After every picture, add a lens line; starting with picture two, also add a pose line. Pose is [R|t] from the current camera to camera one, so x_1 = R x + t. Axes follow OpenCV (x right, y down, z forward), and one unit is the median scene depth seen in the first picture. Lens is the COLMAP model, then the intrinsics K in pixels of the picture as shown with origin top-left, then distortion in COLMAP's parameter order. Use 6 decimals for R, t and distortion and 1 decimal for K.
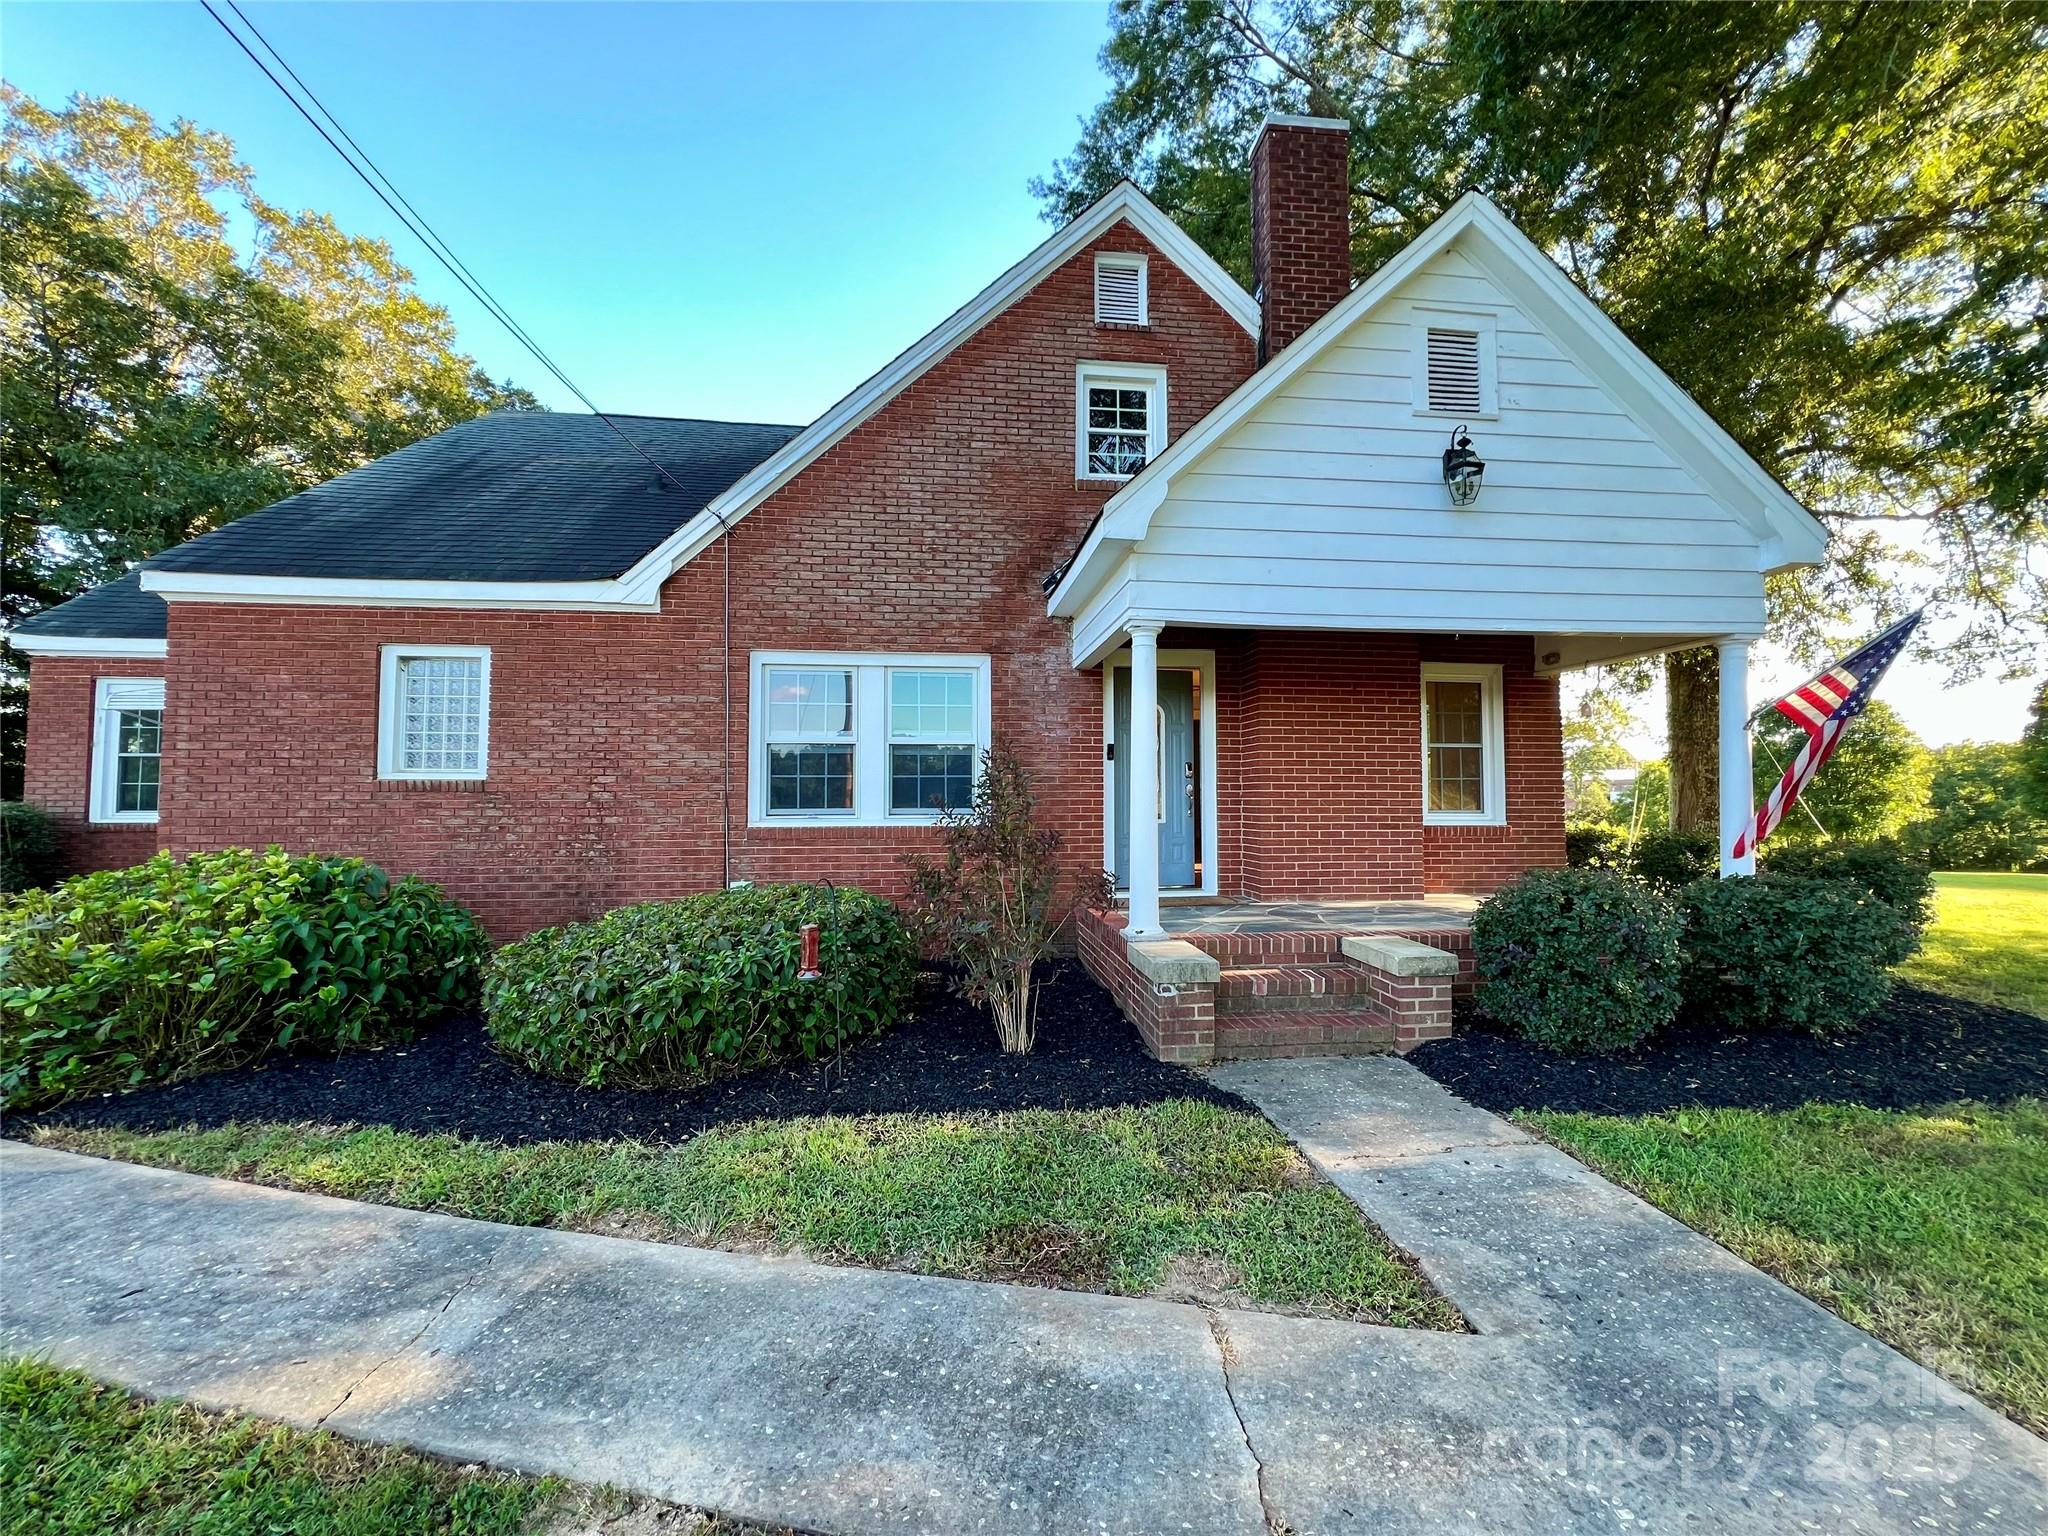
lens RADIAL K [[825.8, 0, 1022.6], [0, 825.8, 759.2], [0, 0, 1]] dist [0.001706, 0.000043]
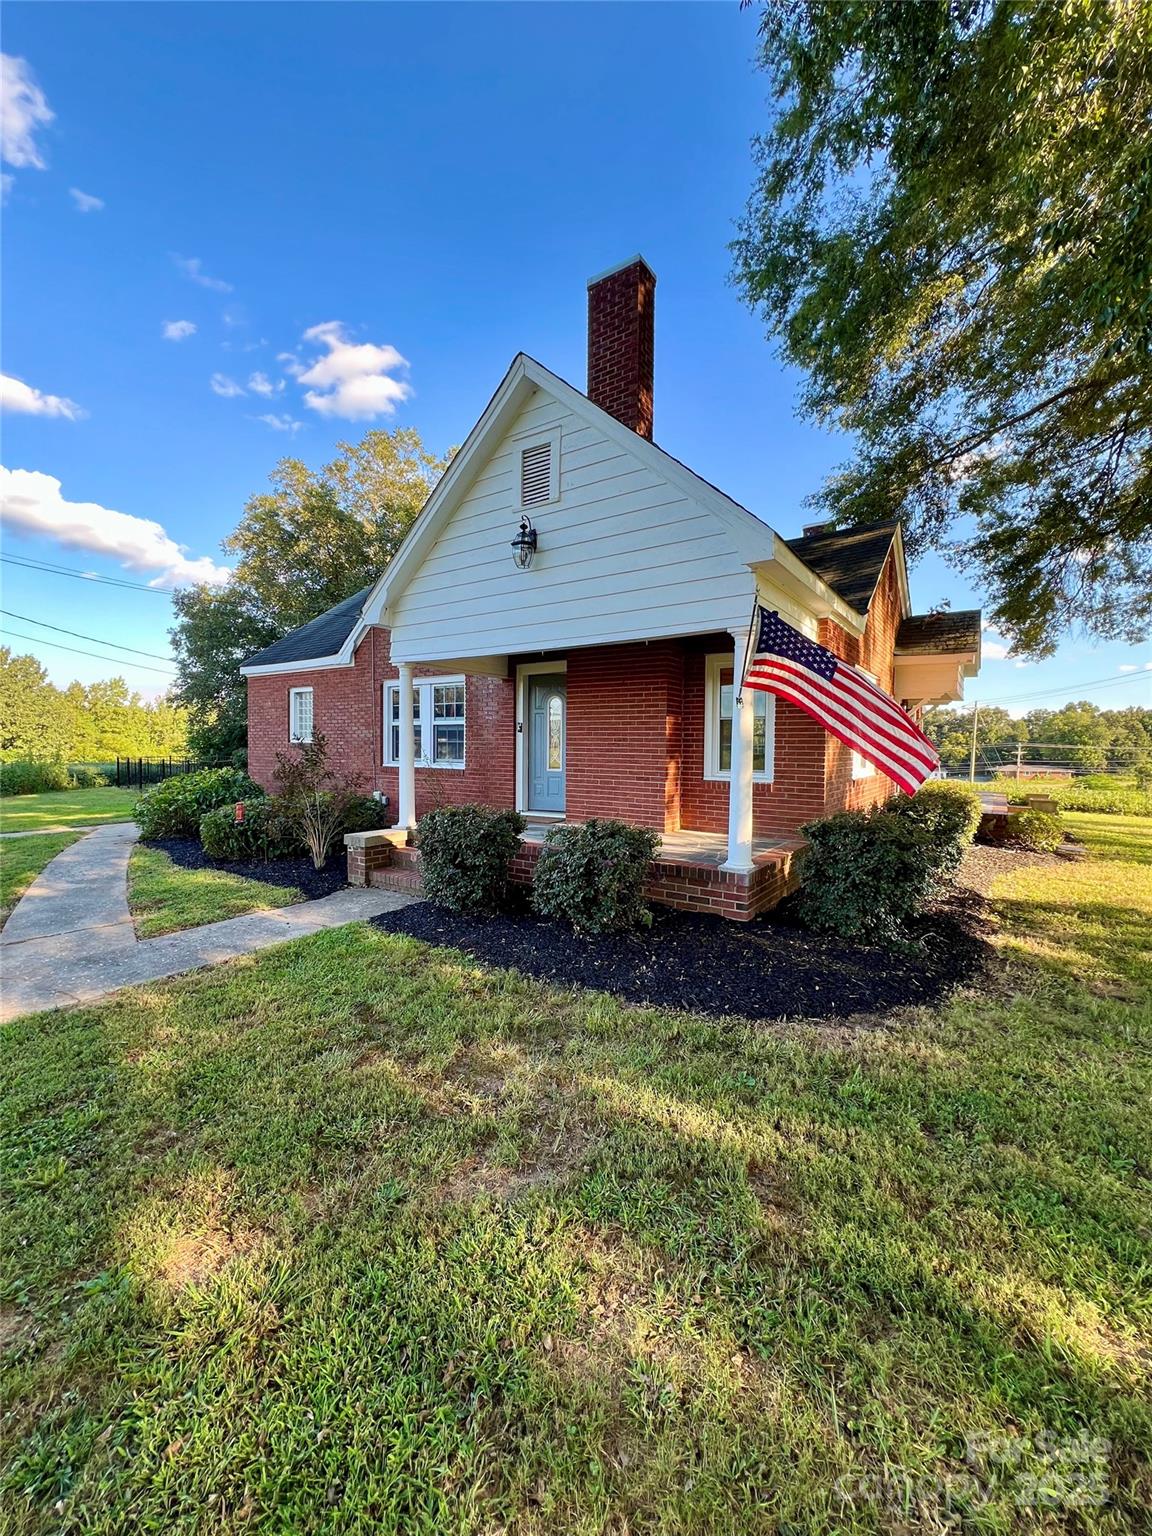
lens RADIAL K [[619.4, 0, 580.6], [0, 619.4, 763.3], [0, 0, 1]] dist [0.001706, 0.000043]
pose [[0.757605, 0.026555, -0.652173, 1.083042], [0.020238, 0.997736, 0.064135, -0.015329], [0.652400, -0.061787, 0.755352, 0.141026]]
